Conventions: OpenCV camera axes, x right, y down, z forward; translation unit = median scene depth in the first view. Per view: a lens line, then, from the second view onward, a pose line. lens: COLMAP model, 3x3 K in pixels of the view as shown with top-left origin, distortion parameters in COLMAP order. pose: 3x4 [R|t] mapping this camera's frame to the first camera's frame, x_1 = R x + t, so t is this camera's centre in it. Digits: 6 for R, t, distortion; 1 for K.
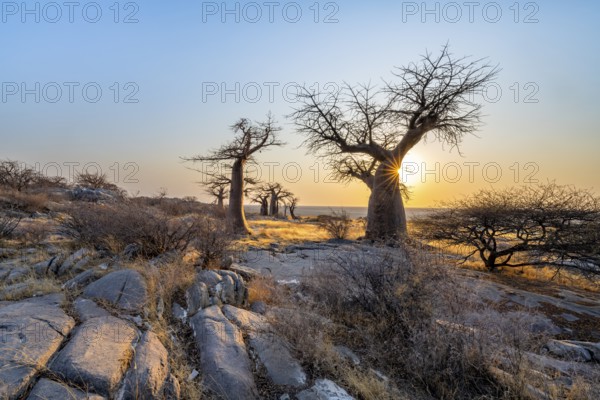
lens RADIAL K [[241.3, 0, 296.5], [0, 241.3, 199.2], [0, 0, 1]] dist [0.001327, -0.000161]
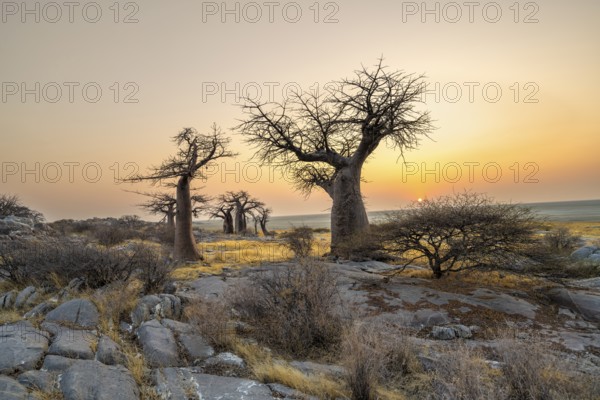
lens RADIAL K [[314.2, 0, 293.3], [0, 314.2, 199.9], [0, 0, 1]] dist [-0.000247, -0.000347]
pose [[0.995663, -0.065518, 0.066044, 0.086185], [0.067123, 0.997494, -0.022380, -0.027209], [-0.064412, 0.026716, 0.997566, -0.191302]]
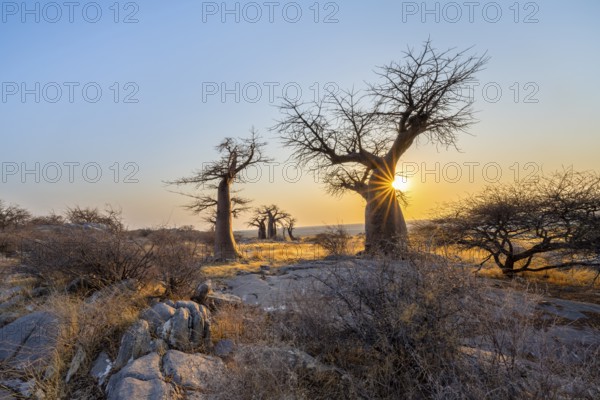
lens RADIAL K [[241.5, 0, 293.7], [0, 241.5, 200.8], [0, 0, 1]] dist [-0.000012, -0.000074]
pose [[0.997209, -0.074649, -0.000923, 0.030136], [0.074322, 0.993854, -0.082034, 0.021297], [0.007042, 0.081737, 0.996629, 0.066388]]
